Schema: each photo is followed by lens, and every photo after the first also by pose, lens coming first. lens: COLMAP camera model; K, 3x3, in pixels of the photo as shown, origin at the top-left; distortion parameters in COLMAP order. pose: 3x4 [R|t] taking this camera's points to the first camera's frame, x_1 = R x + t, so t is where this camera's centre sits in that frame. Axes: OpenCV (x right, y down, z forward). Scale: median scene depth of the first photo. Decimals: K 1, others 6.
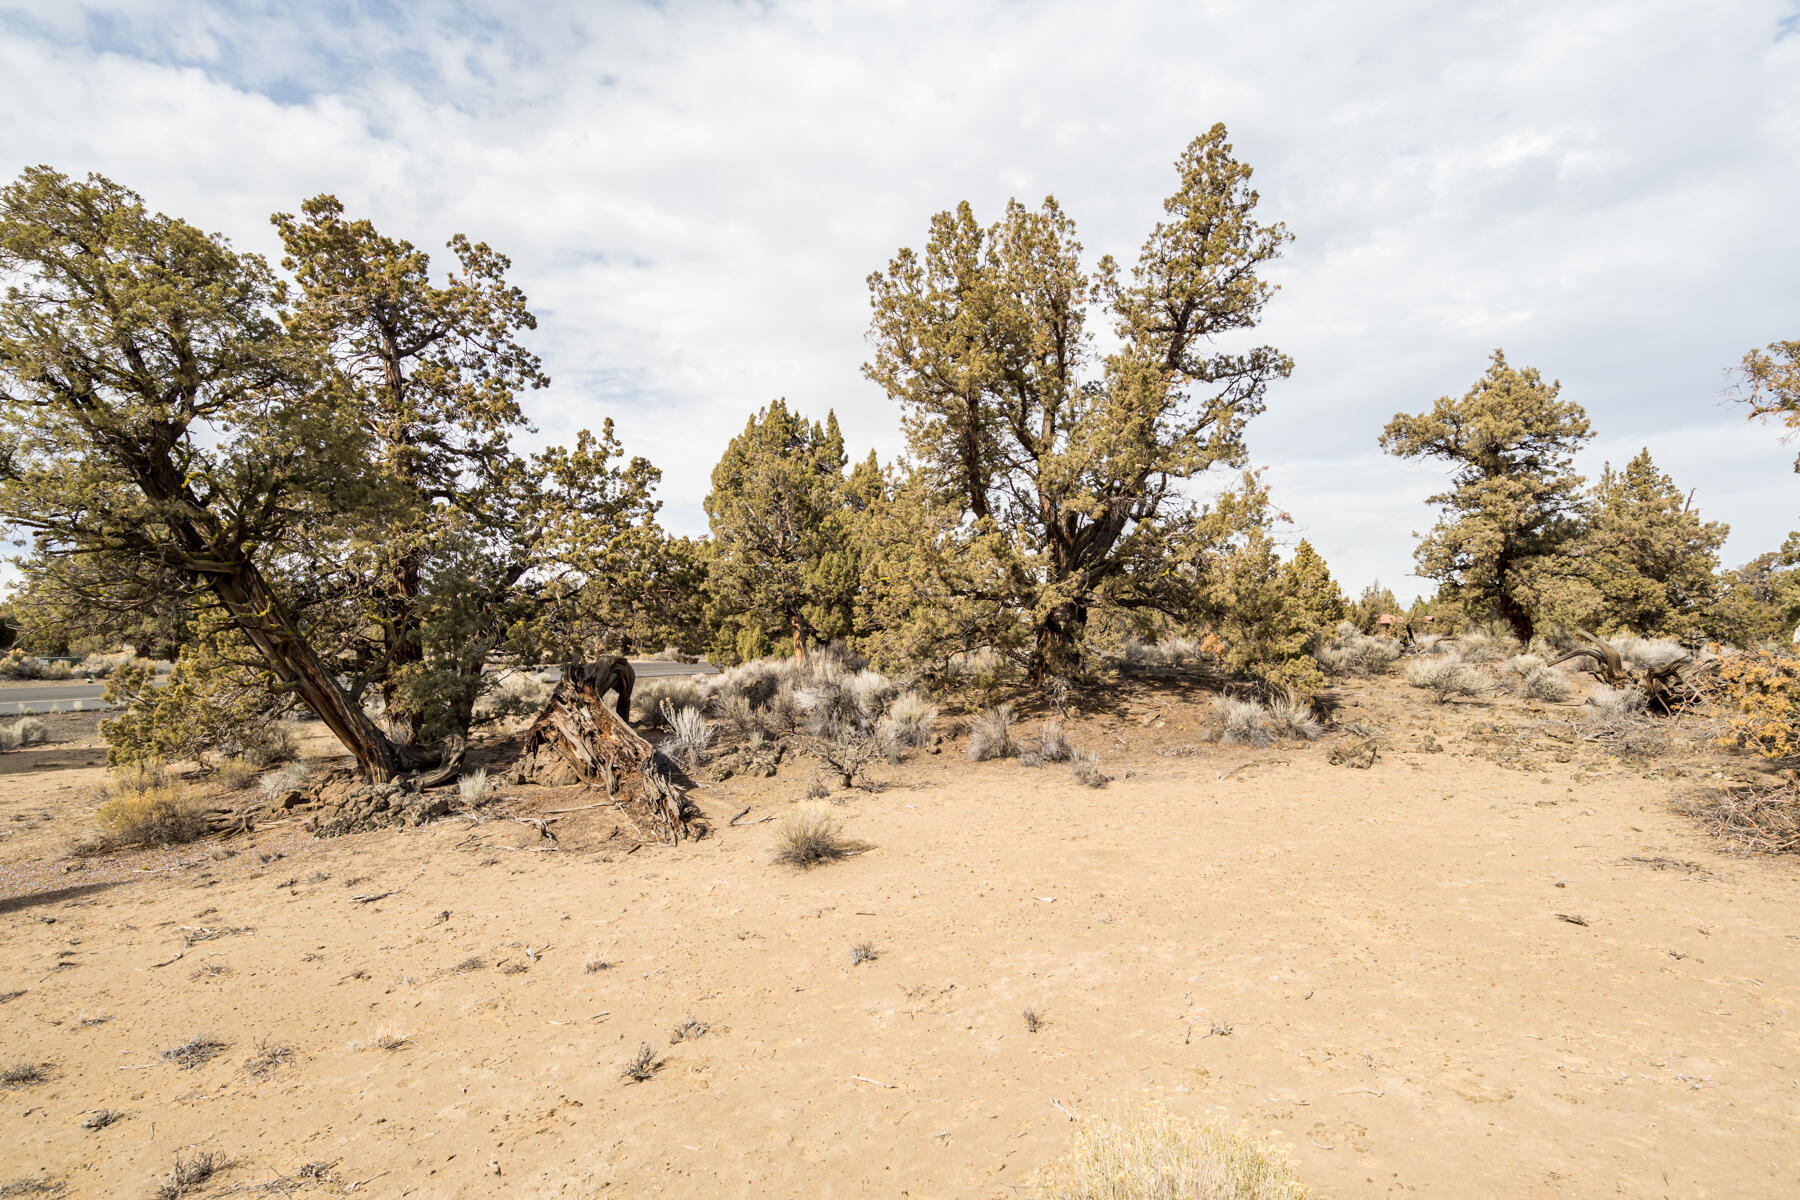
lens RADIAL K [[890.4, 0, 901.7], [0, 890.4, 610.5], [0, 0, 1]] dist [-0.021026, 0.001819]
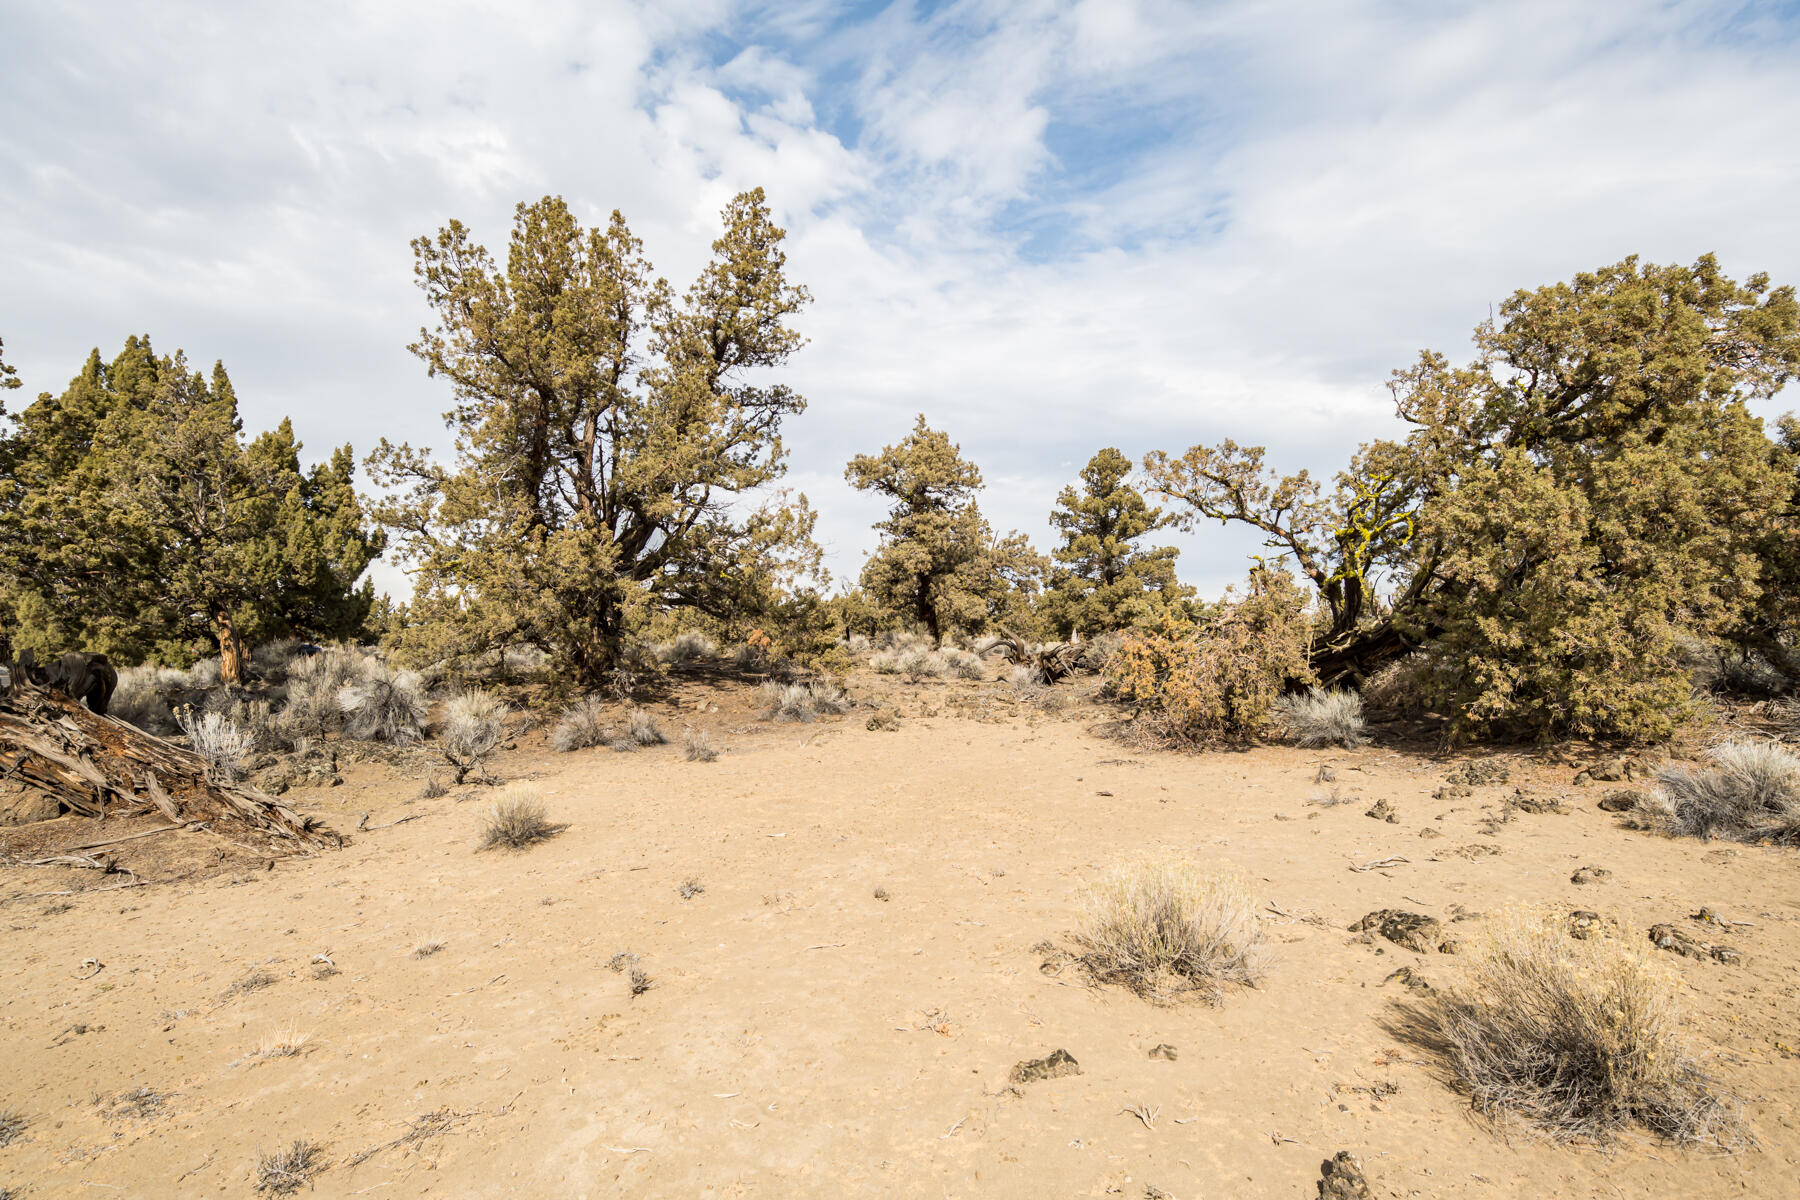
lens RADIAL K [[890.4, 0, 890.6], [0, 890.4, 606.6], [0, 0, 1]] dist [-0.021026, 0.001819]
pose [[0.800254, 0.019857, 0.599333, -0.182184], [-0.012396, 0.999786, -0.016573, 0.012802], [-0.599534, 0.005834, 0.800328, -0.026355]]
